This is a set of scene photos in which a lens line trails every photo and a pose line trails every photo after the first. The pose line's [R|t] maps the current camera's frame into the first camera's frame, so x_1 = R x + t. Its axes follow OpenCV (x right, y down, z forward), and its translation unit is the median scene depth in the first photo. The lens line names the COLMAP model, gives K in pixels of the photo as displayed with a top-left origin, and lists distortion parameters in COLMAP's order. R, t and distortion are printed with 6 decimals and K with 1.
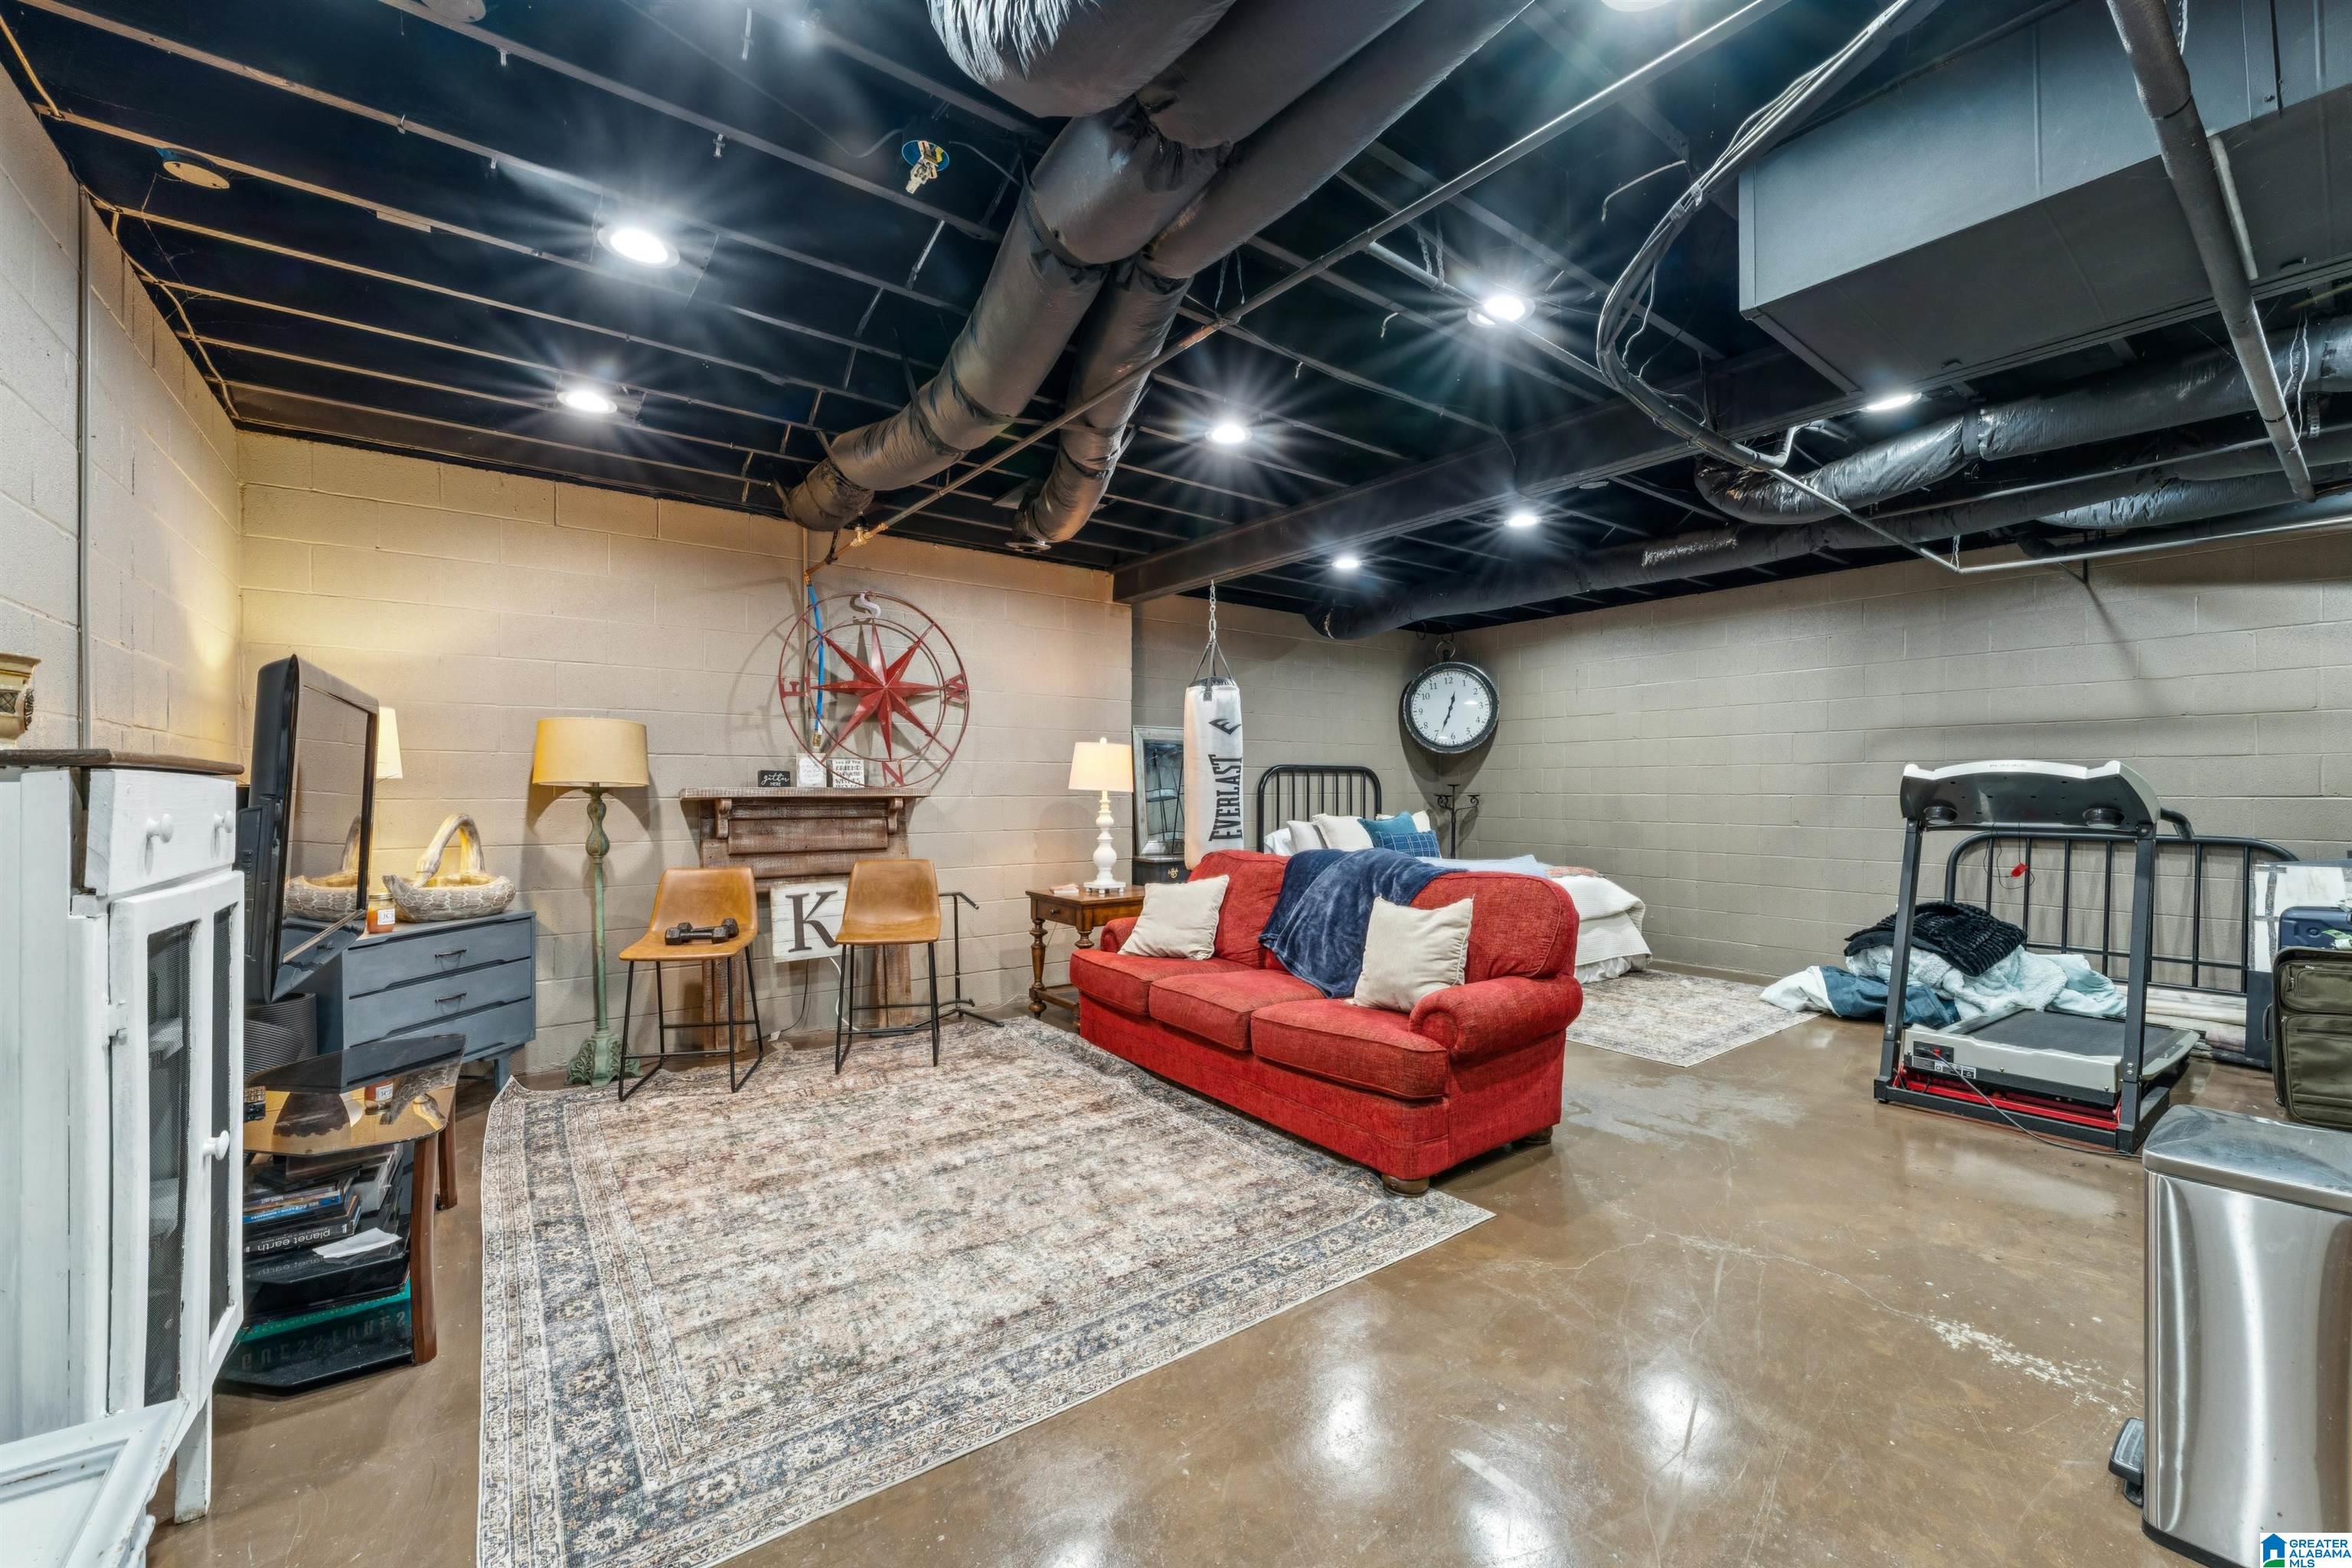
lens RADIAL K [[942.8, 0, 1178.8], [0, 942.8, 791.2], [0, 0, 1]] dist [0.002297, -0.000843]
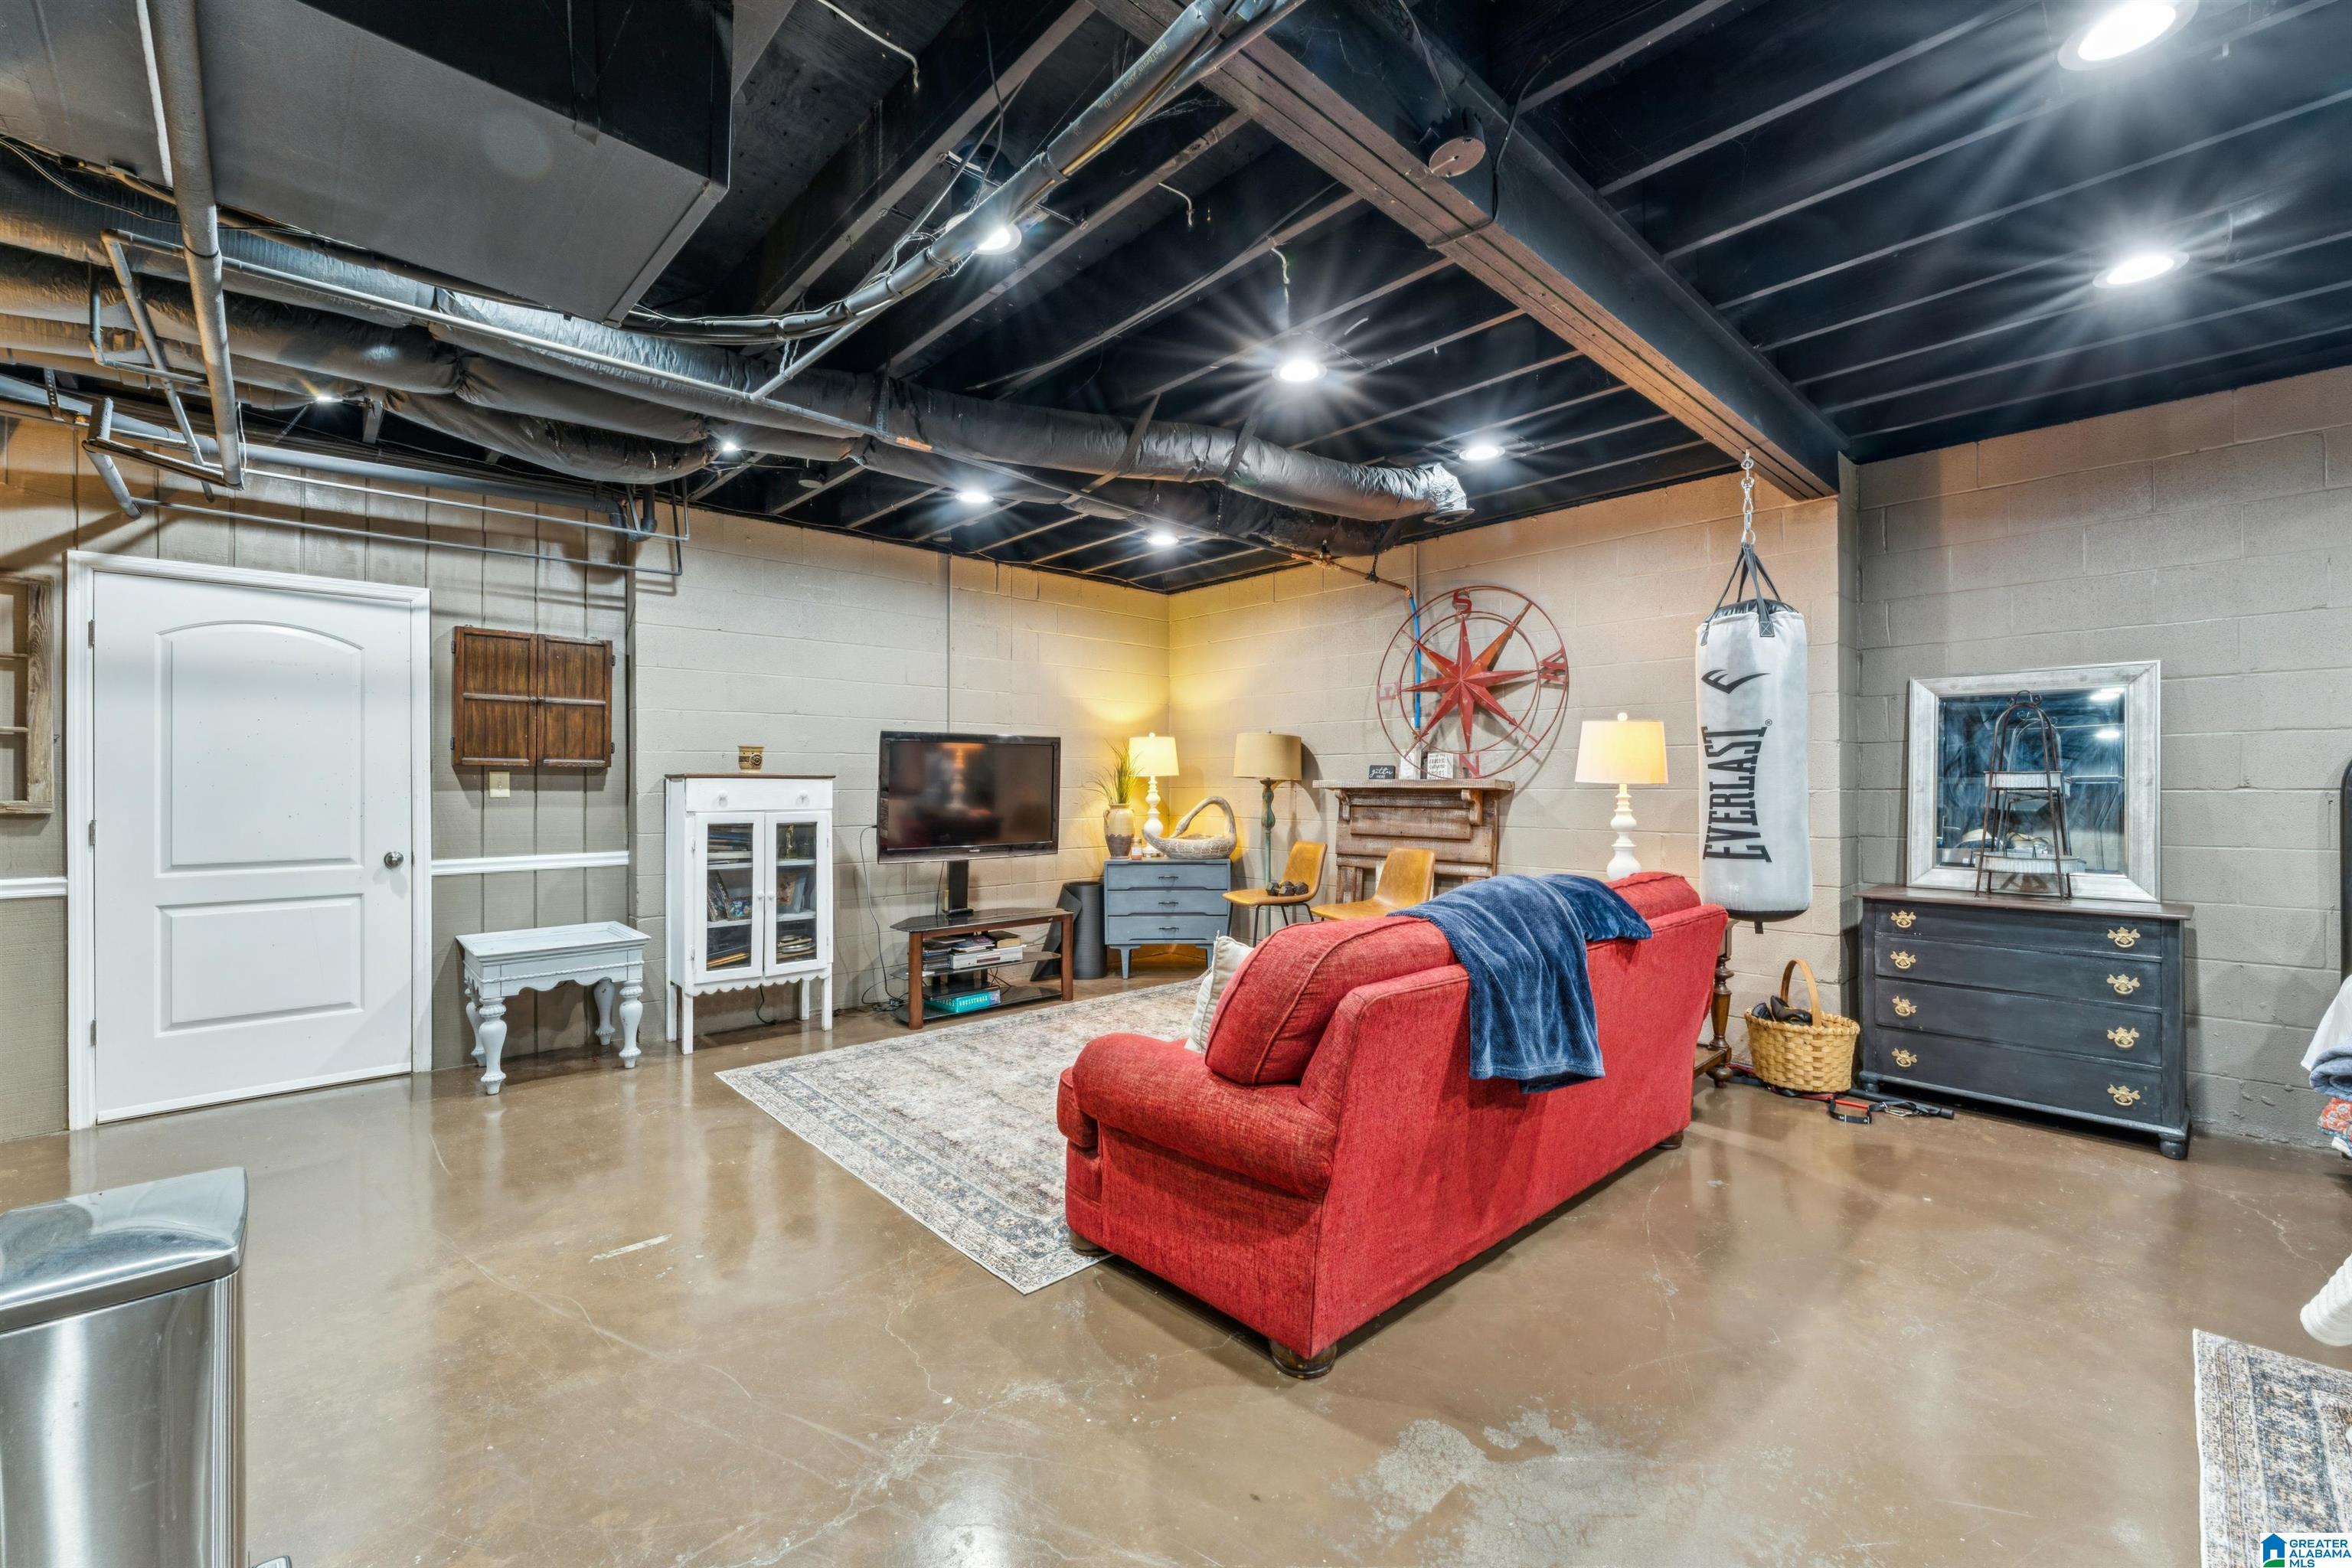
lens RADIAL K [[942.8, 0, 1177.0], [0, 942.8, 778.2], [0, 0, 1]] dist [0.002297, -0.000843]
pose [[0.111620, -0.004381, -0.993741, 0.734836], [-0.001125, 0.999989, -0.004535, -0.000212], [0.993750, 0.001624, 0.111614, 0.648555]]
